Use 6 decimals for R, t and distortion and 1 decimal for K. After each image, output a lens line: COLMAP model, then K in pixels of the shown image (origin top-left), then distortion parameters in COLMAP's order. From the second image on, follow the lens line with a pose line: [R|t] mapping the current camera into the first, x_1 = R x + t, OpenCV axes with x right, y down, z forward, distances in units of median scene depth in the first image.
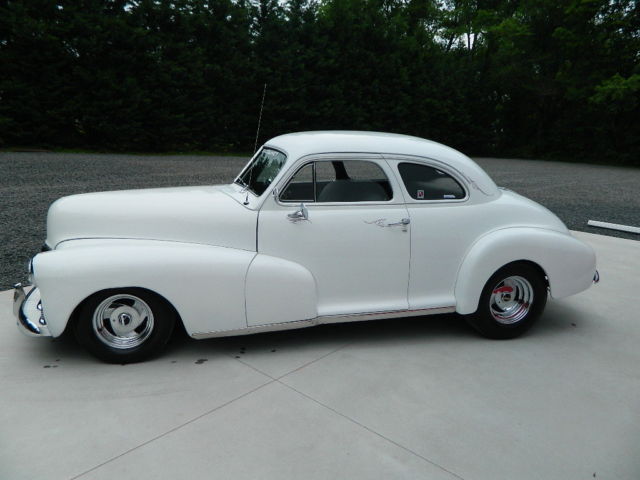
lens RADIAL K [[474.5, 0, 320.0], [0, 474.5, 240.0], [0, 0, 1]] dist [0.005424, -0.006047]
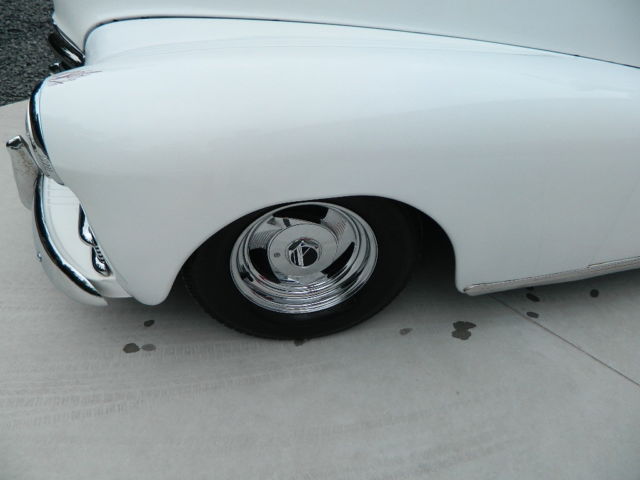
lens RADIAL K [[474.5, 0, 320.0], [0, 474.5, 240.0], [0, 0, 1]] dist [0.005424, -0.006047]
pose [[0.998490, 0.041395, -0.036118, -0.381090], [-0.019734, 0.883827, 0.467398, -0.023429], [0.051270, -0.465979, 0.883309, 0.655970]]
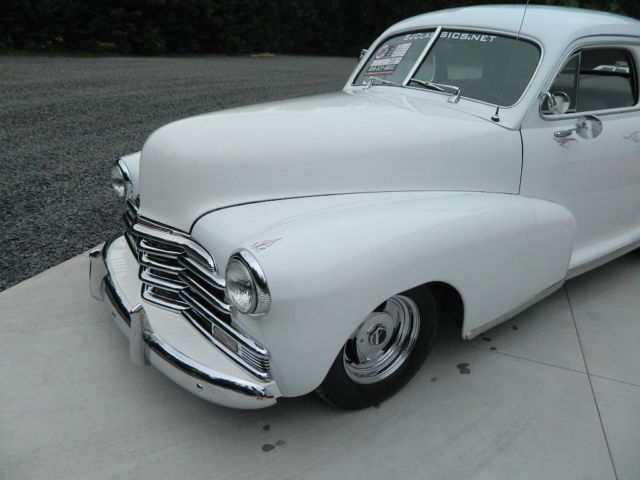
lens RADIAL K [[474.0, 0, 318.0], [0, 474.0, 230.7], [0, 0, 1]] dist [-0.002637, -0.003703]
pose [[0.933994, -0.130628, 0.332554, -0.649810], [0.069594, 0.979455, 0.189276, -0.071530], [-0.350446, -0.153639, 0.923895, 0.504623]]
